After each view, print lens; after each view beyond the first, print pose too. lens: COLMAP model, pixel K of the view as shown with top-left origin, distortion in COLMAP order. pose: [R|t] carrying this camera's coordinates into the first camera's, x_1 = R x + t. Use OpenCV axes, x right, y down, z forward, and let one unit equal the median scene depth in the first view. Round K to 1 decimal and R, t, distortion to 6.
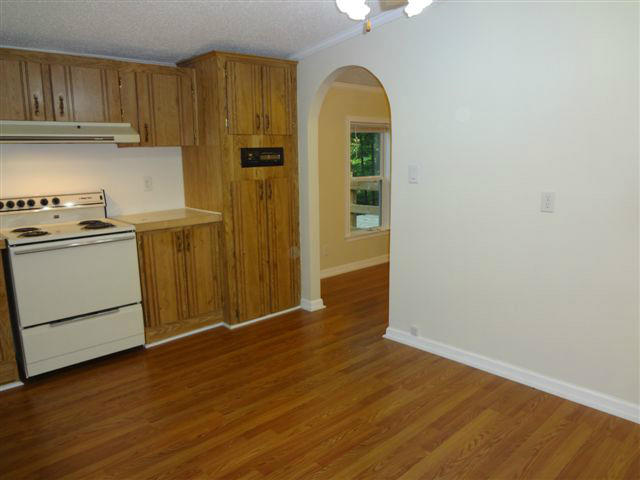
lens RADIAL K [[481.5, 0, 318.4], [0, 481.5, 239.7], [0, 0, 1]] dist [-0.062245, 0.026856]
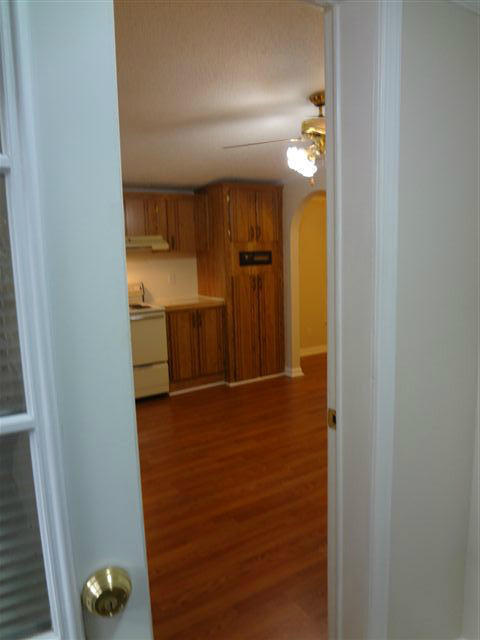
lens RADIAL K [[481.5, 0, 242.5], [0, 481.5, 315.9], [0, 0, 1]] dist [-0.062245, 0.026856]
pose [[0.985815, 0.008437, -0.167623, 0.083868], [-0.015199, 0.999120, -0.039096, 0.047249], [0.167146, 0.041089, 0.985076, -0.364996]]
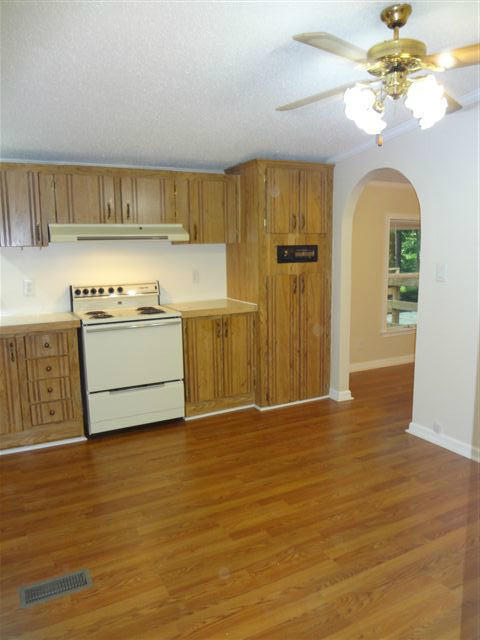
lens RADIAL K [[481.5, 0, 235.5], [0, 481.5, 316.2], [0, 0, 1]] dist [-0.062245, 0.026856]
pose [[0.961839, 0.039680, -0.270725, 0.054206], [-0.048619, 0.998469, -0.026390, 0.003184], [0.269264, 0.038545, 0.962295, -0.081214]]
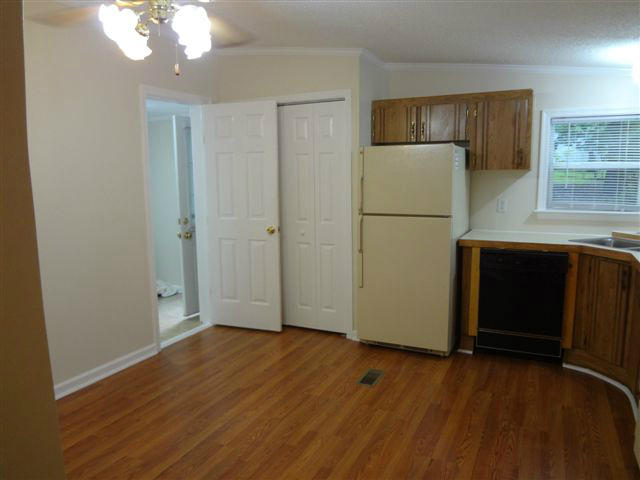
lens RADIAL K [[481.5, 0, 321.7], [0, 481.5, 244.1], [0, 0, 1]] dist [-0.062245, 0.026856]
pose [[-0.931748, 0.091022, -0.351512, 0.111694], [-0.030724, 0.944836, 0.326099, -0.243119], [0.361803, 0.314642, -0.877553, 1.184423]]
